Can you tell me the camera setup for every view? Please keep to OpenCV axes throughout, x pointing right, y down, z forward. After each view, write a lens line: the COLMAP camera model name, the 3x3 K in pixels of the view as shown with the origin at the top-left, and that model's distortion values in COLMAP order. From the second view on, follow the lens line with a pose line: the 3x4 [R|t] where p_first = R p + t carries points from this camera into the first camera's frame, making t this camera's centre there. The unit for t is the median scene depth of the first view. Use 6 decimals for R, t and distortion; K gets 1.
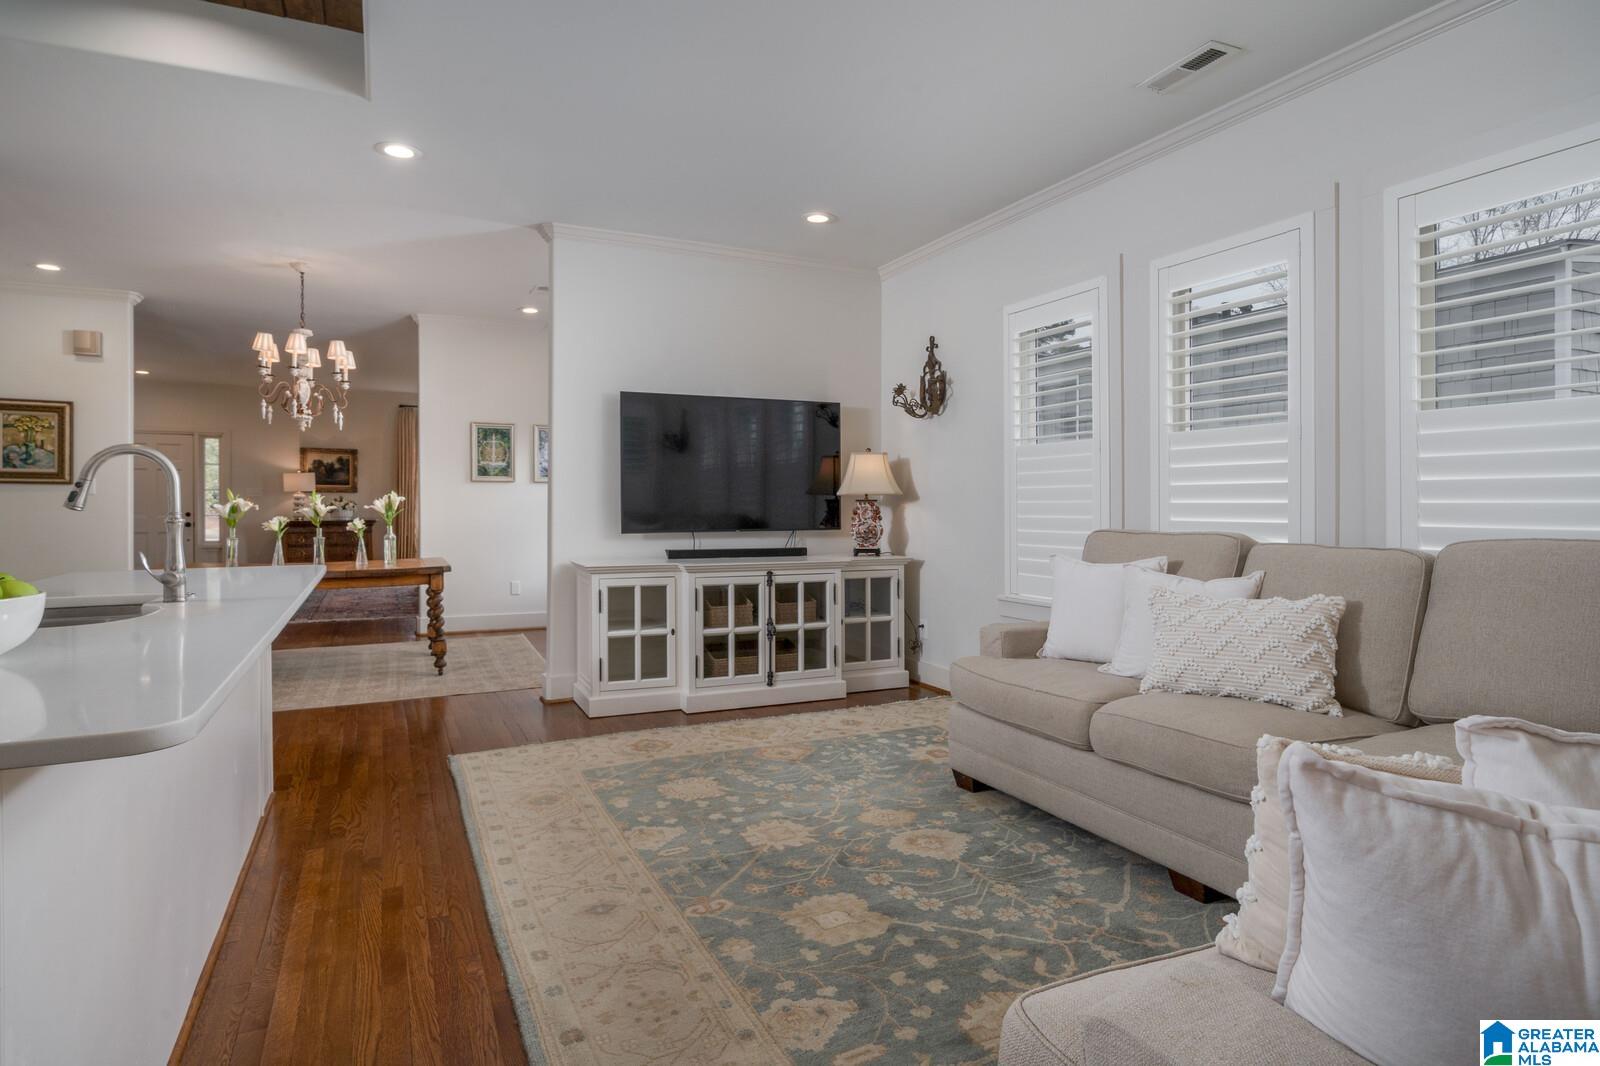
lens RADIAL K [[878.1, 0, 798.5], [0, 878.1, 509.3], [0, 0, 1]] dist [0.002794, -0.000354]
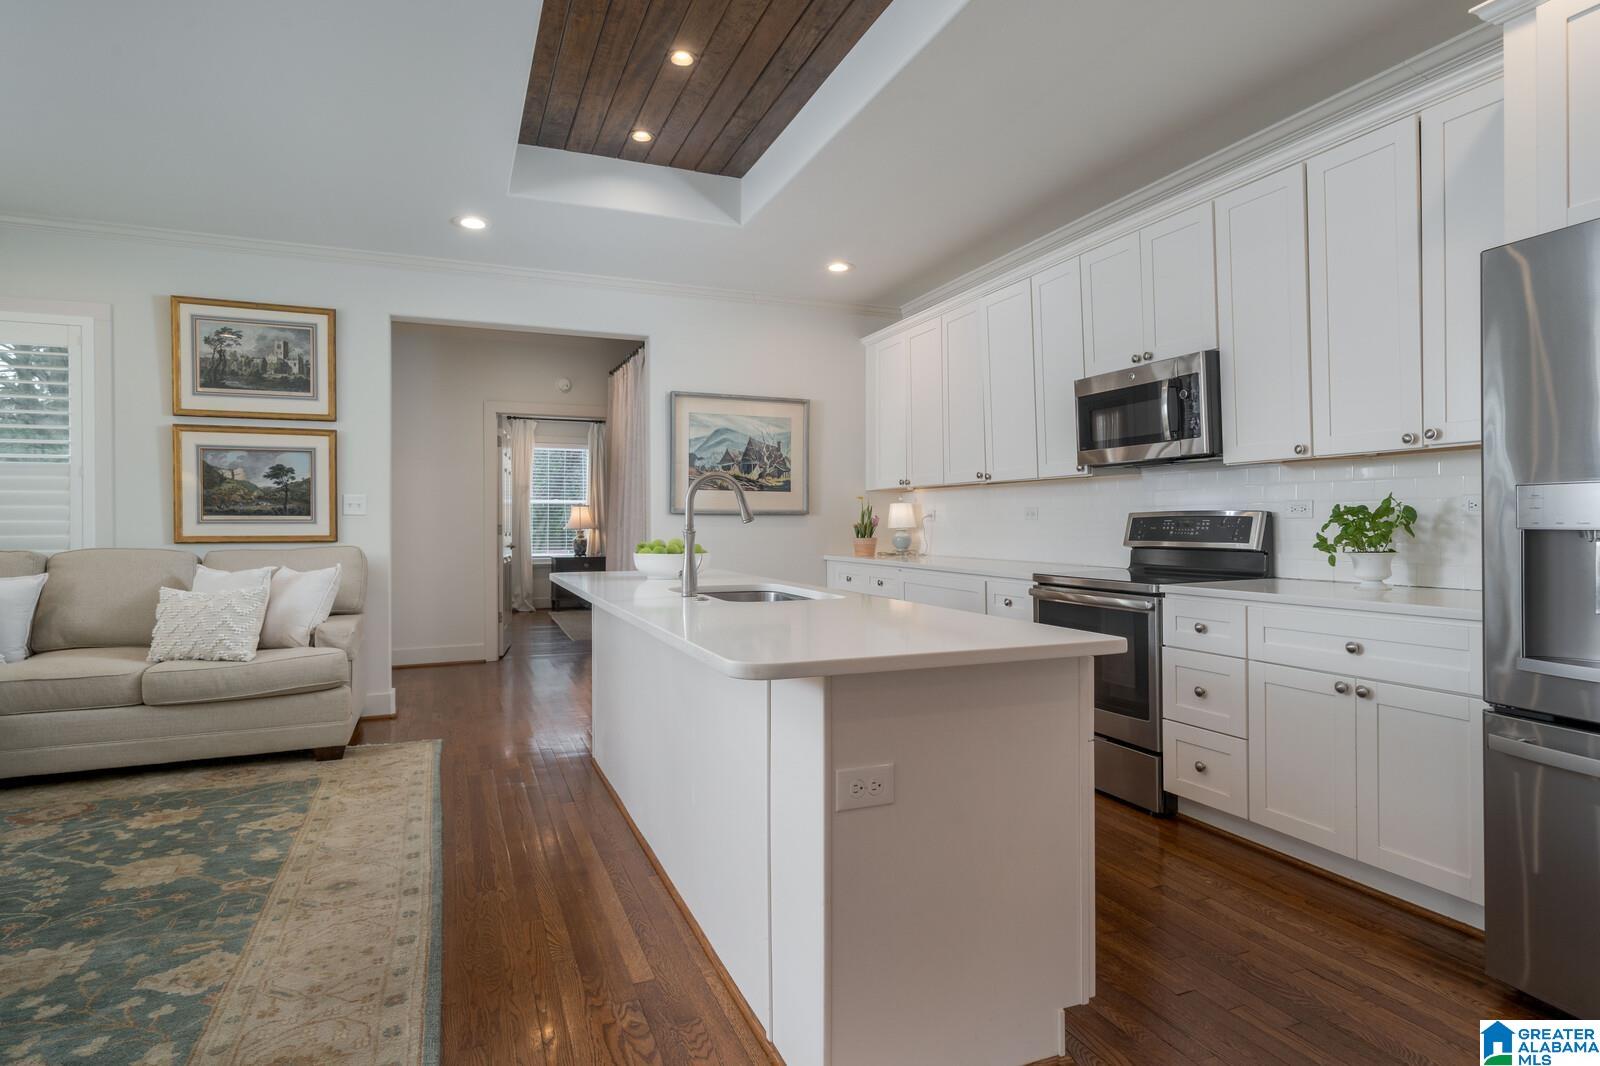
lens RADIAL K [[852.7, 0, 807.1], [0, 852.7, 538.7], [0, 0, 1]] dist [-0.001286, 0.001354]
pose [[-0.998976, 0.003770, 0.045085, -0.499979], [0.004964, 0.999639, 0.026397, -0.004276], [-0.044969, 0.026594, -0.998634, 1.181717]]
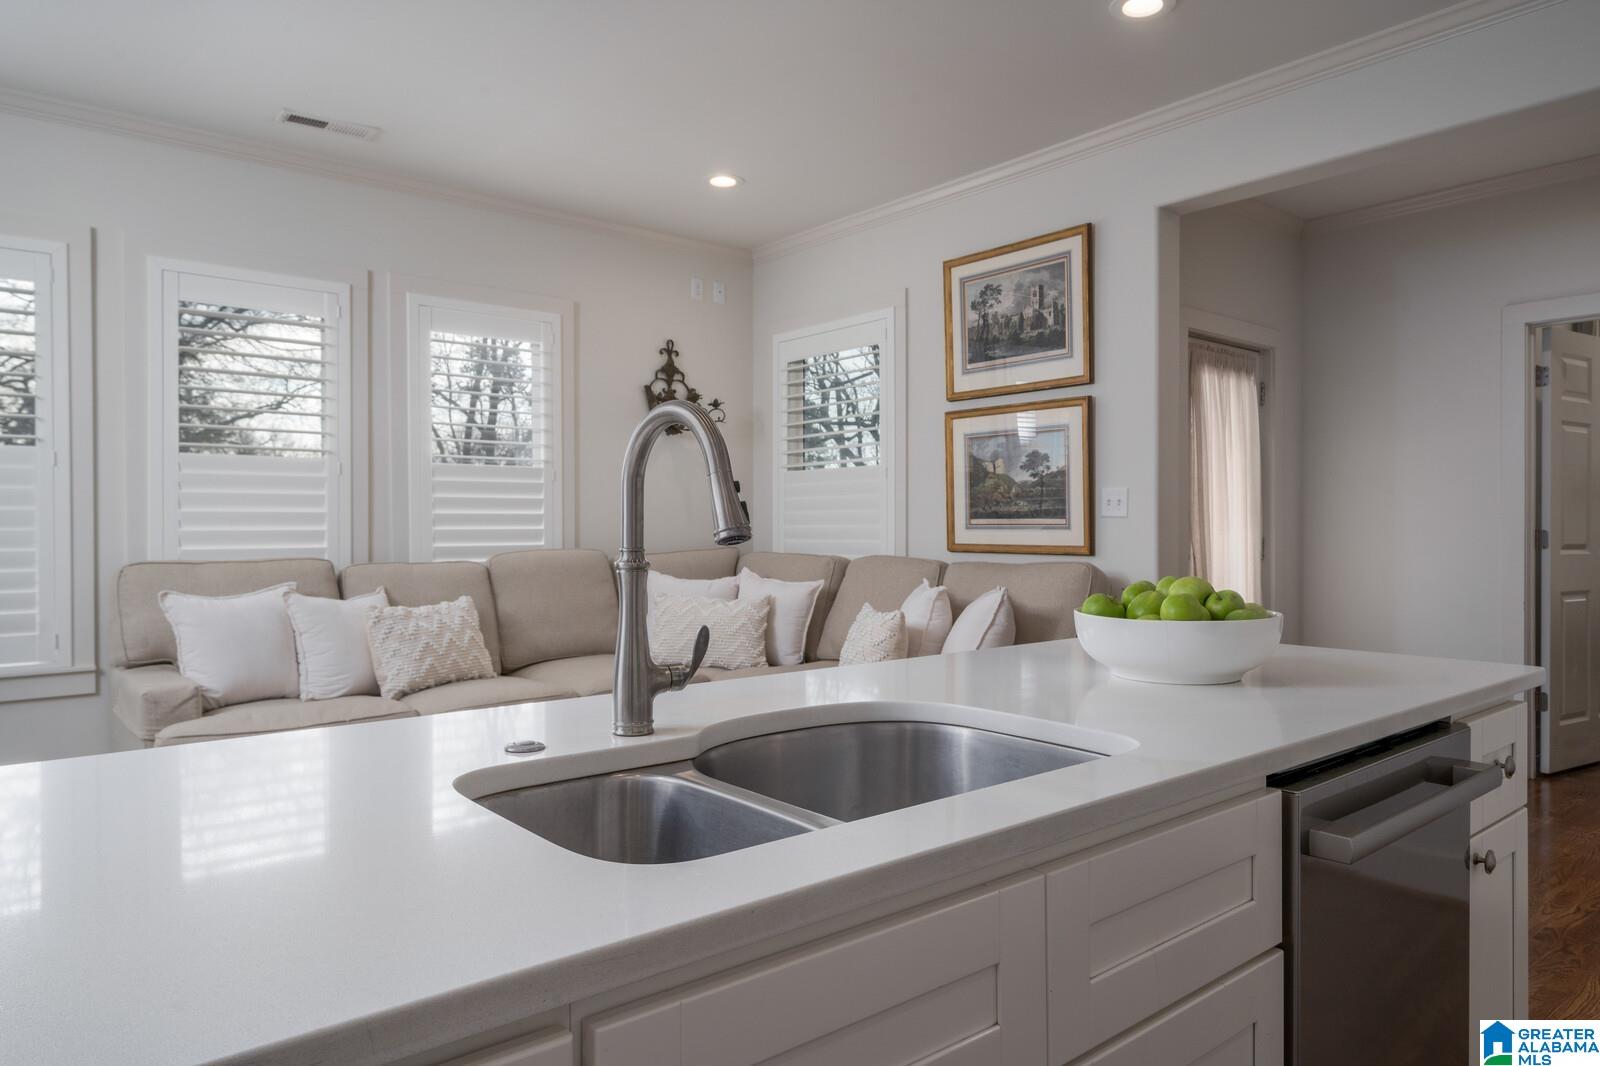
lens RADIAL K [[1016.0, 0, 800.0], [0, 1016.0, 533.0], [0, 0, 1]] dist [0.001044, -0.000659]
pose [[-0.237561, -0.007576, 0.971343, -0.680558], [0.010937, 0.999885, 0.010473, -0.007229], [-0.971311, 0.013112, -0.237451, 0.550188]]
